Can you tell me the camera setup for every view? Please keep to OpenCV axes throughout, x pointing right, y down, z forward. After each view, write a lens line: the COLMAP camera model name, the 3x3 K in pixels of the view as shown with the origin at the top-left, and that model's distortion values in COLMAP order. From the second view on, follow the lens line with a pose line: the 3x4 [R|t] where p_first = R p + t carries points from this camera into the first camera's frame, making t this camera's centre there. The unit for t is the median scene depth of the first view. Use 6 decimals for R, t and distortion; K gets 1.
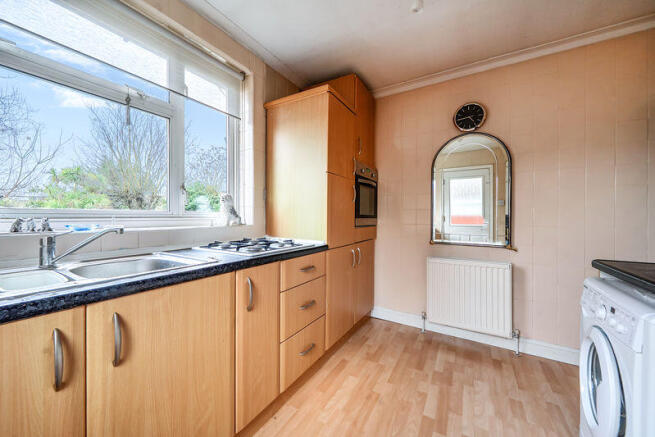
lens RADIAL K [[240.5, 0, 327.5], [0, 240.5, 218.5], [0, 0, 1]] dist [-0.000042, -0.000010]
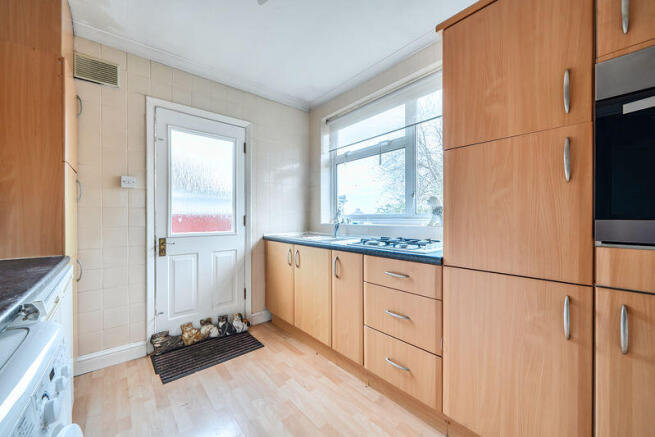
lens RADIAL K [[253.6, 0, 327.5], [0, 253.6, 218.5], [0, 0, 1]] dist [-0.000092, -0.000003]
pose [[-0.309713, 0.000691, -0.950830, 1.006904], [-0.005100, 0.999984, 0.002388, -0.002507], [0.950816, 0.005589, -0.309705, 1.170326]]
